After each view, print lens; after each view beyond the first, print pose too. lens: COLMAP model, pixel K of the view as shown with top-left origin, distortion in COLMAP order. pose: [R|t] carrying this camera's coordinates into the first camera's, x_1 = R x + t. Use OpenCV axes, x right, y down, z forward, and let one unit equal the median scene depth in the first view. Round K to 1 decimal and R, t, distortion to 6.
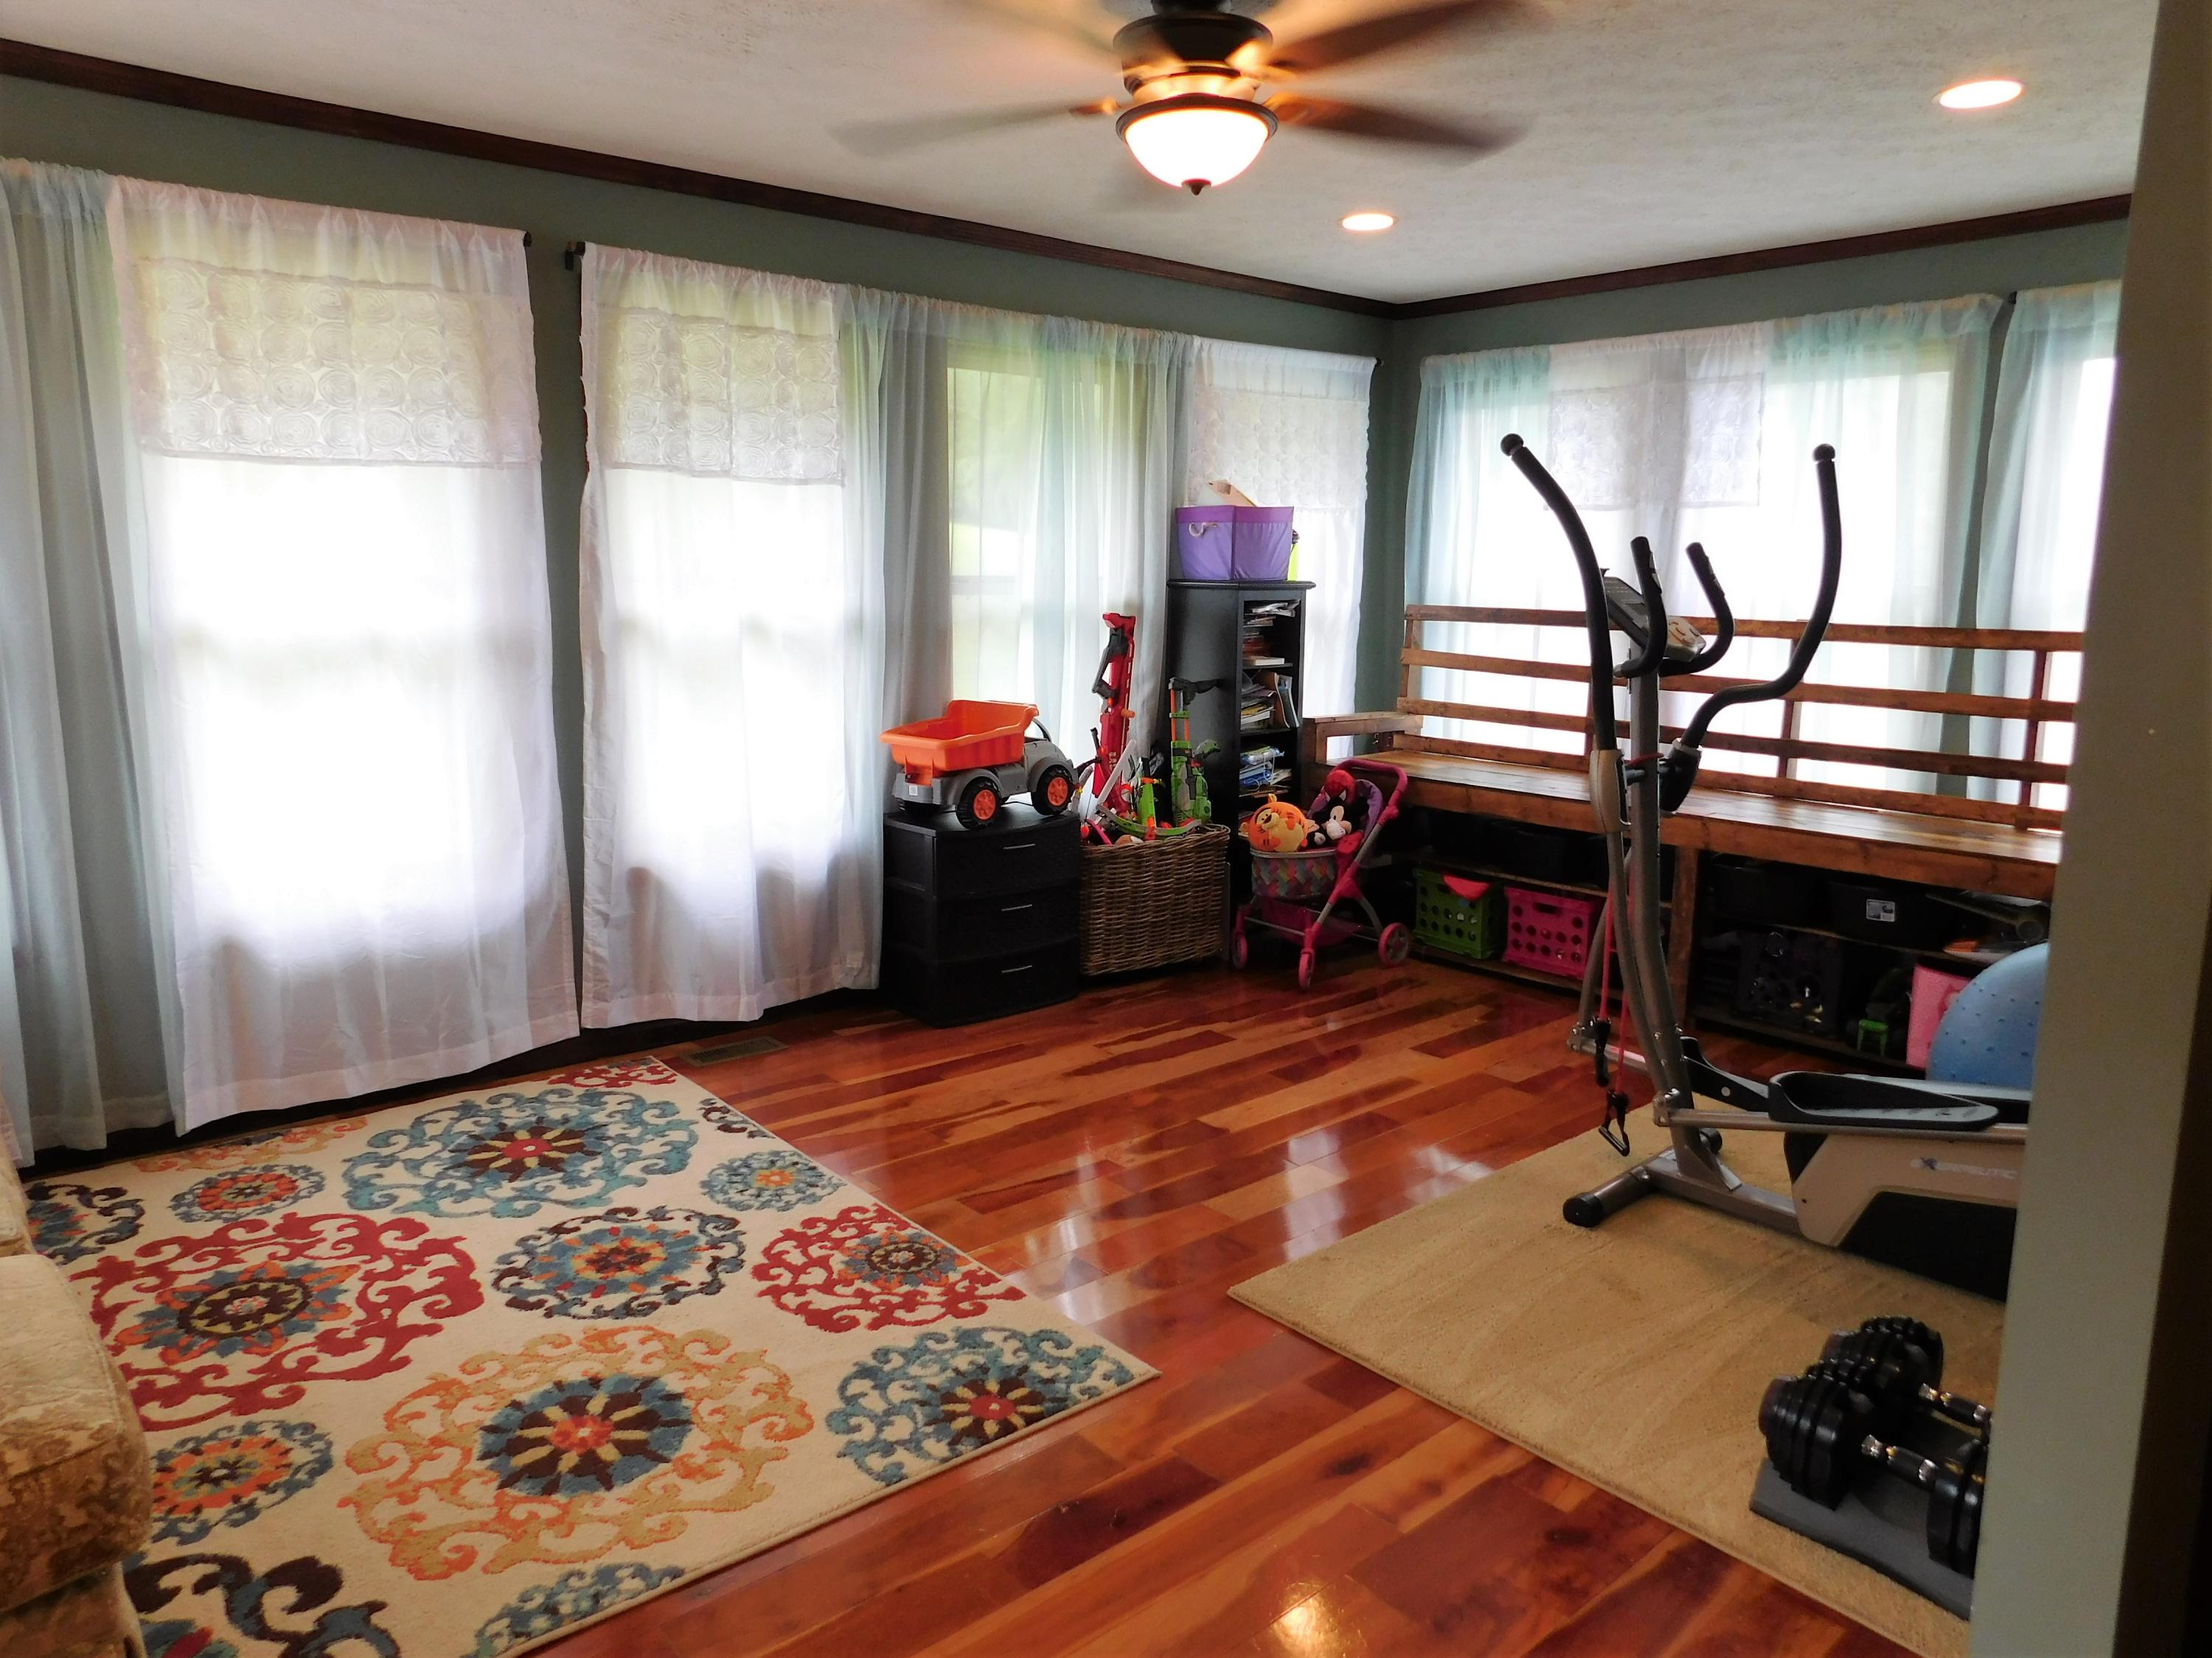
lens RADIAL K [[1481.3, 0, 1106.0], [0, 1481.3, 829.0], [0, 0, 1]] dist [-0.077785, 0.060173]
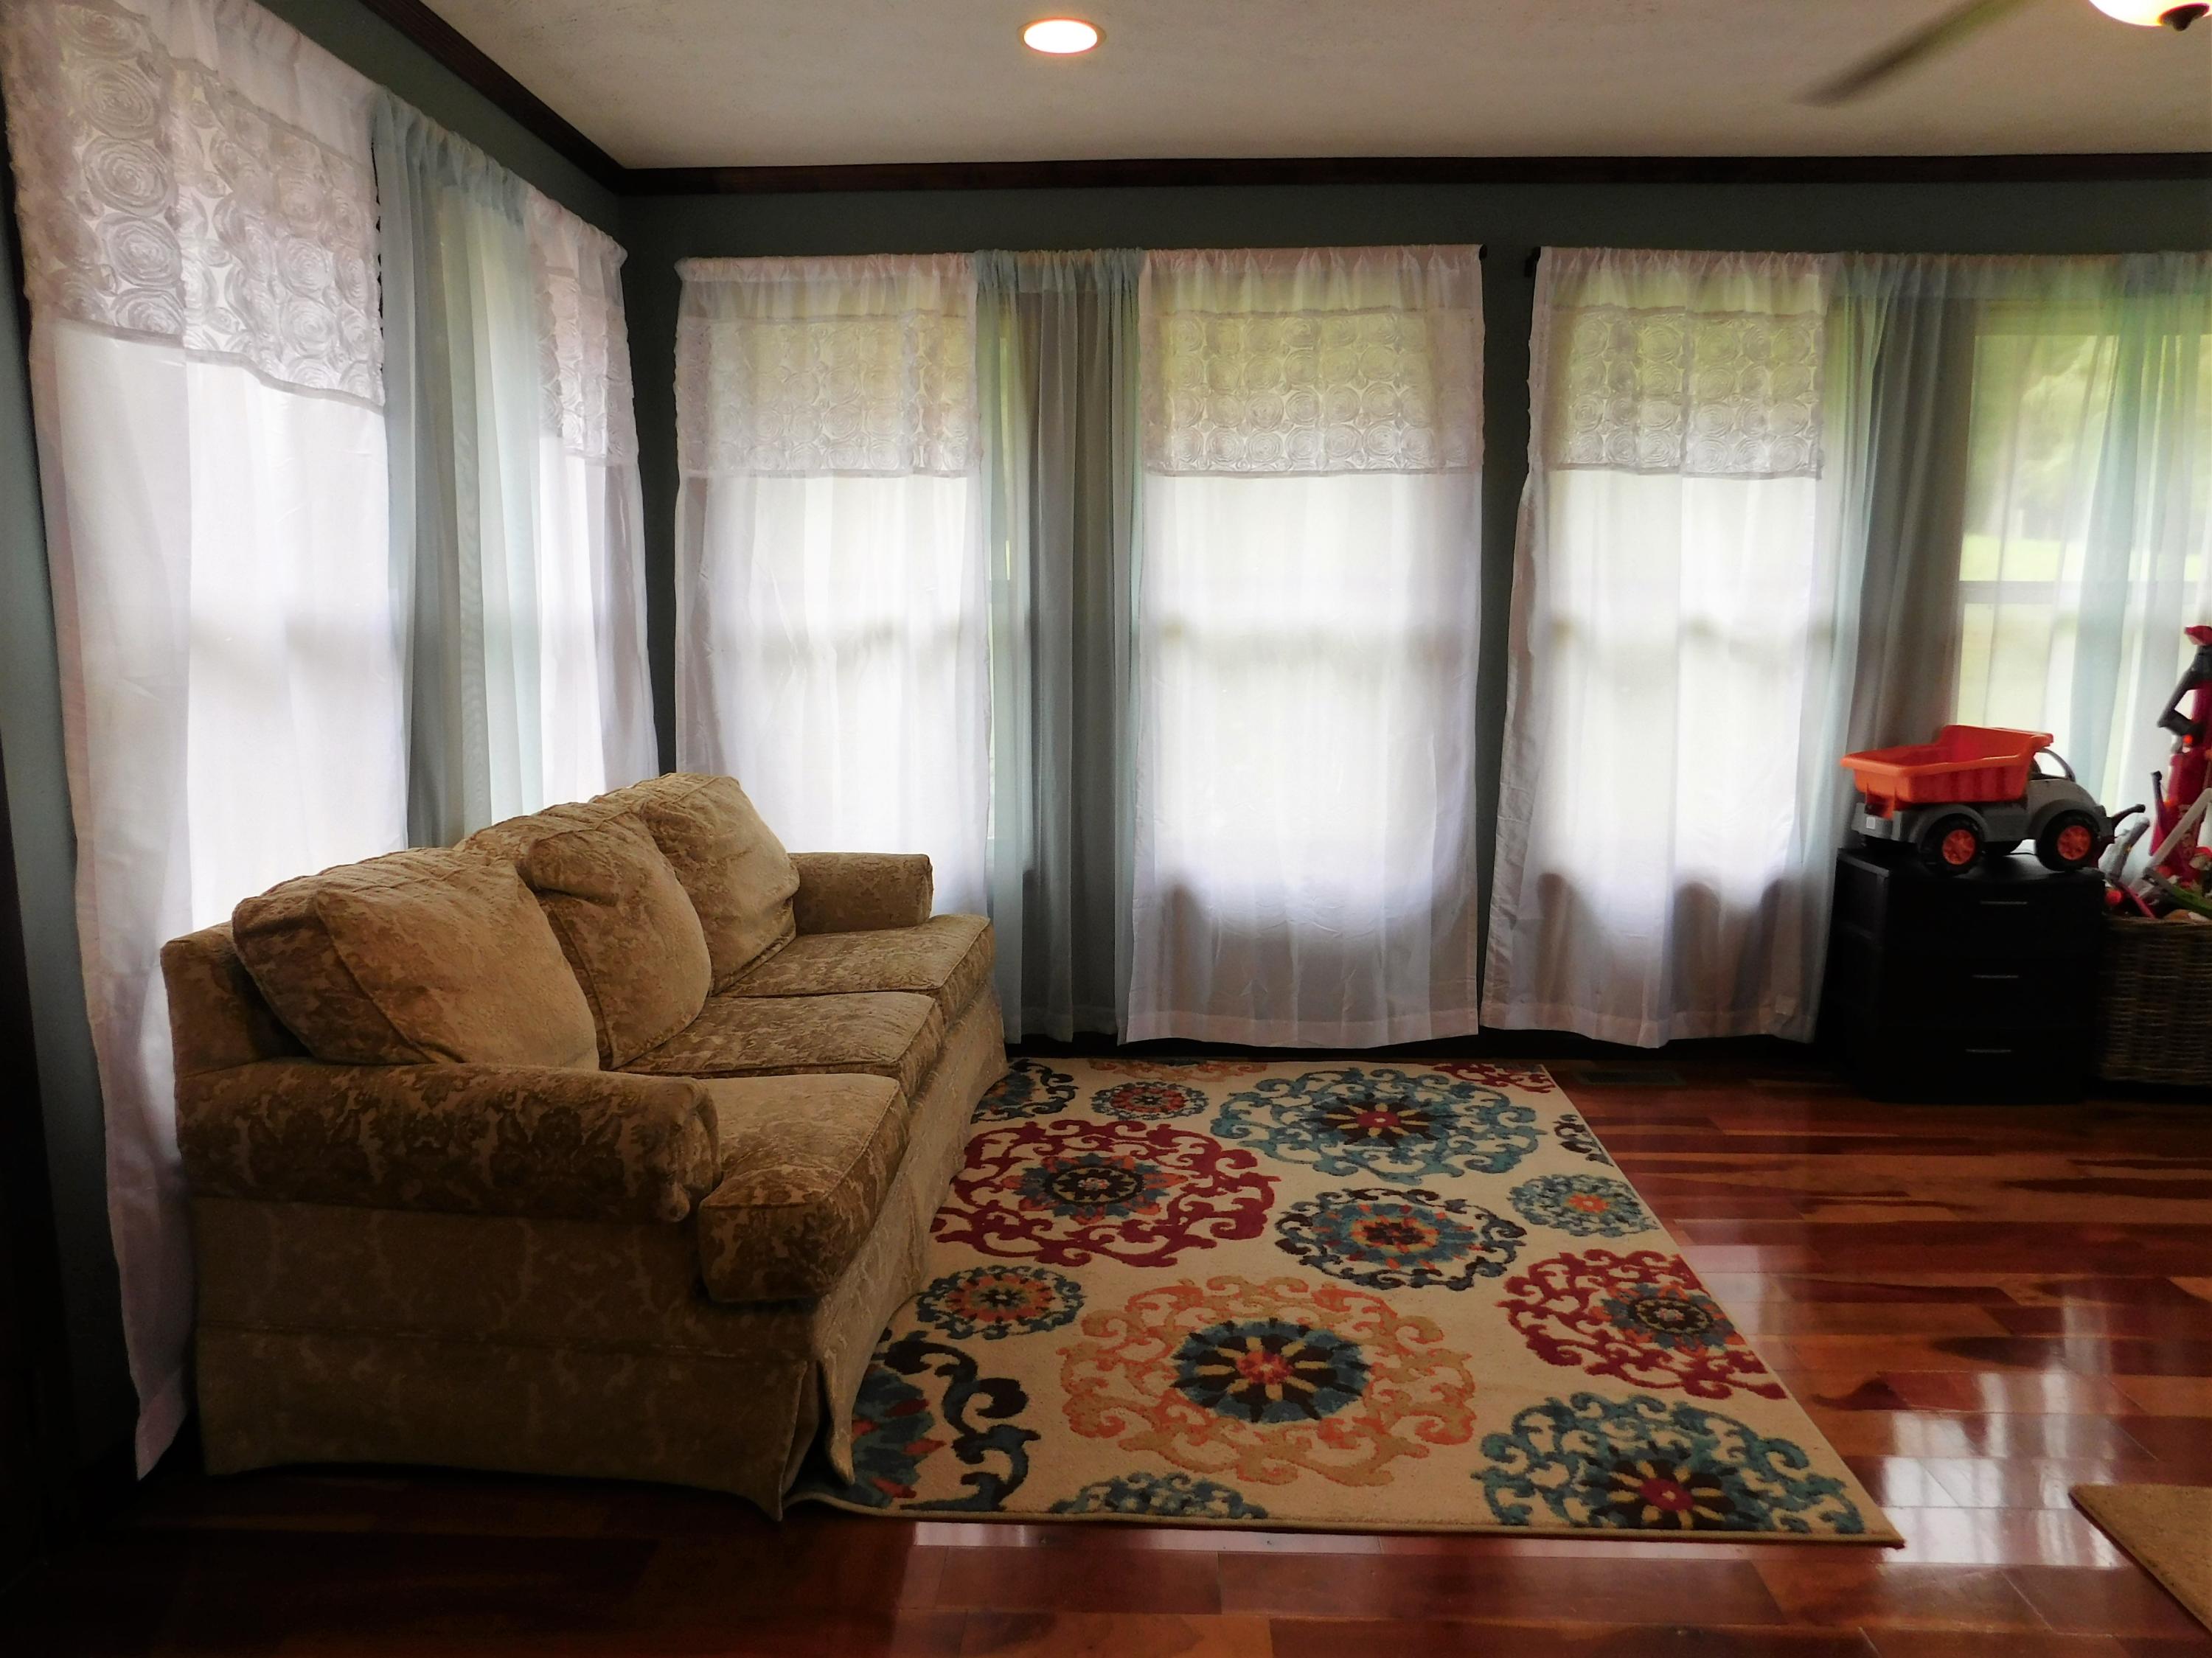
lens RADIAL K [[1481.3, 0, 1106.0], [0, 1481.3, 829.0], [0, 0, 1]] dist [-0.077785, 0.060173]
pose [[0.731609, 0.090784, -0.675653, 0.156543], [-0.110483, 0.993781, 0.013896, 0.019871], [0.672712, 0.064482, 0.737089, 0.083602]]
